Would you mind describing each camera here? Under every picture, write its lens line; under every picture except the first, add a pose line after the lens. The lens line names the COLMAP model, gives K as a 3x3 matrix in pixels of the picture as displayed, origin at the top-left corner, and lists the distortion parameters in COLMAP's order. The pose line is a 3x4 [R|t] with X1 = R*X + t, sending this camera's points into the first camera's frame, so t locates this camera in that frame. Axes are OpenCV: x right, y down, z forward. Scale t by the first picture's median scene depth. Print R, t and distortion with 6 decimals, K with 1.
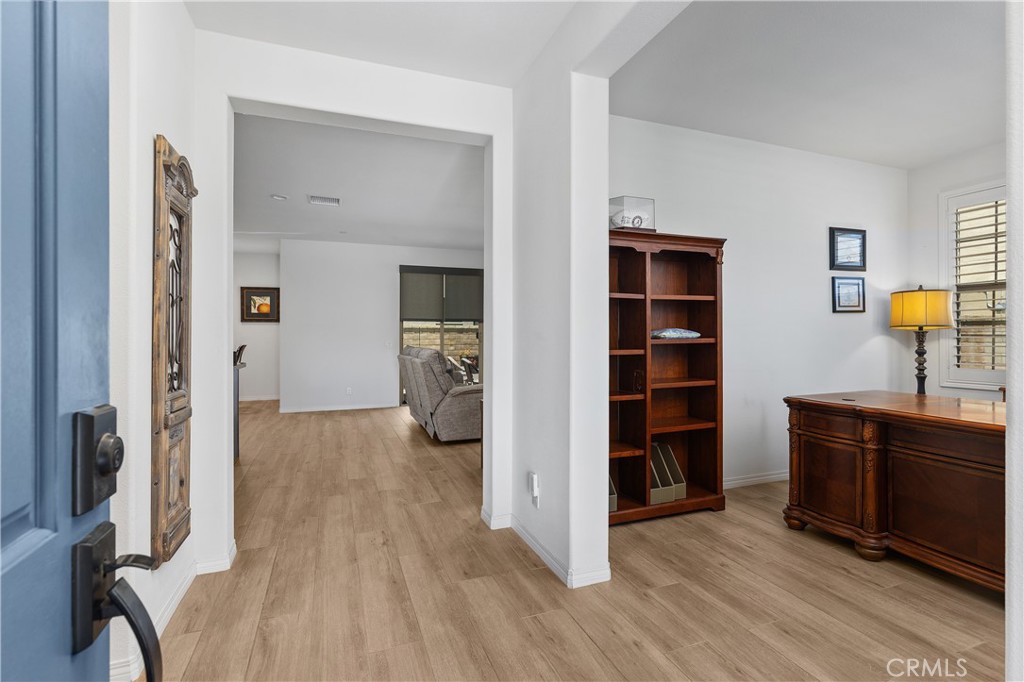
lens RADIAL K [[478.0, 0, 512.0], [0, 478.0, 341.0], [0, 0, 1]] dist [-0.000046, 0.000027]
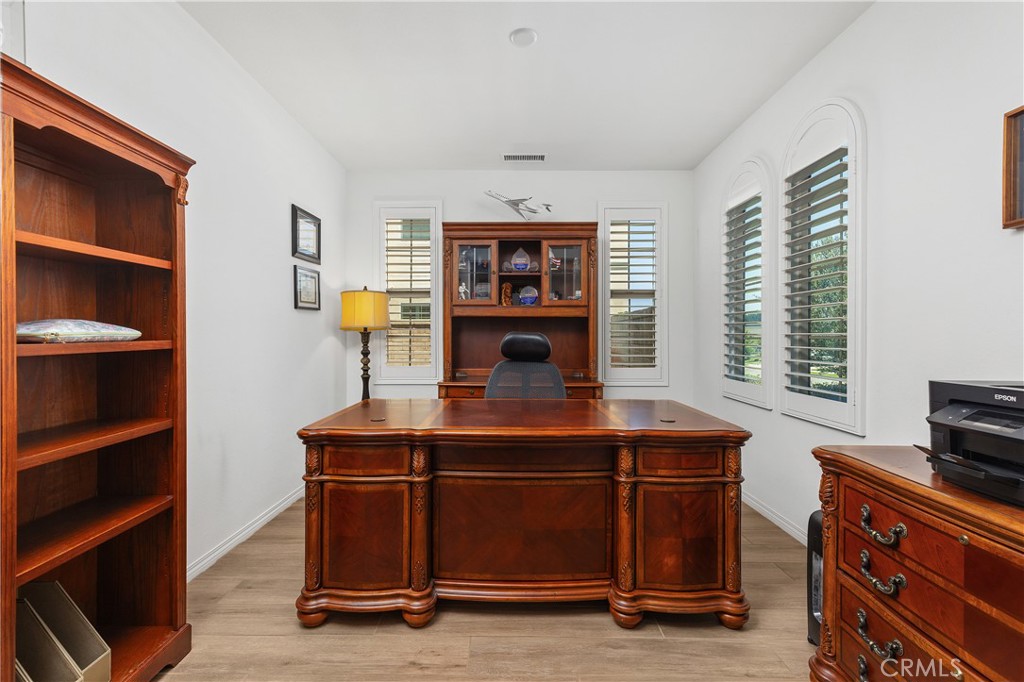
lens RADIAL K [[458.9, 0, 508.8], [0, 458.9, 337.5], [0, 0, 1]] dist [-0.000477, 0.000119]
pose [[0.367589, -0.001054, 0.929988, 0.086134], [0.010028, 0.999946, -0.002830, -0.003740], [-0.929934, 0.010366, 0.367580, 0.459884]]
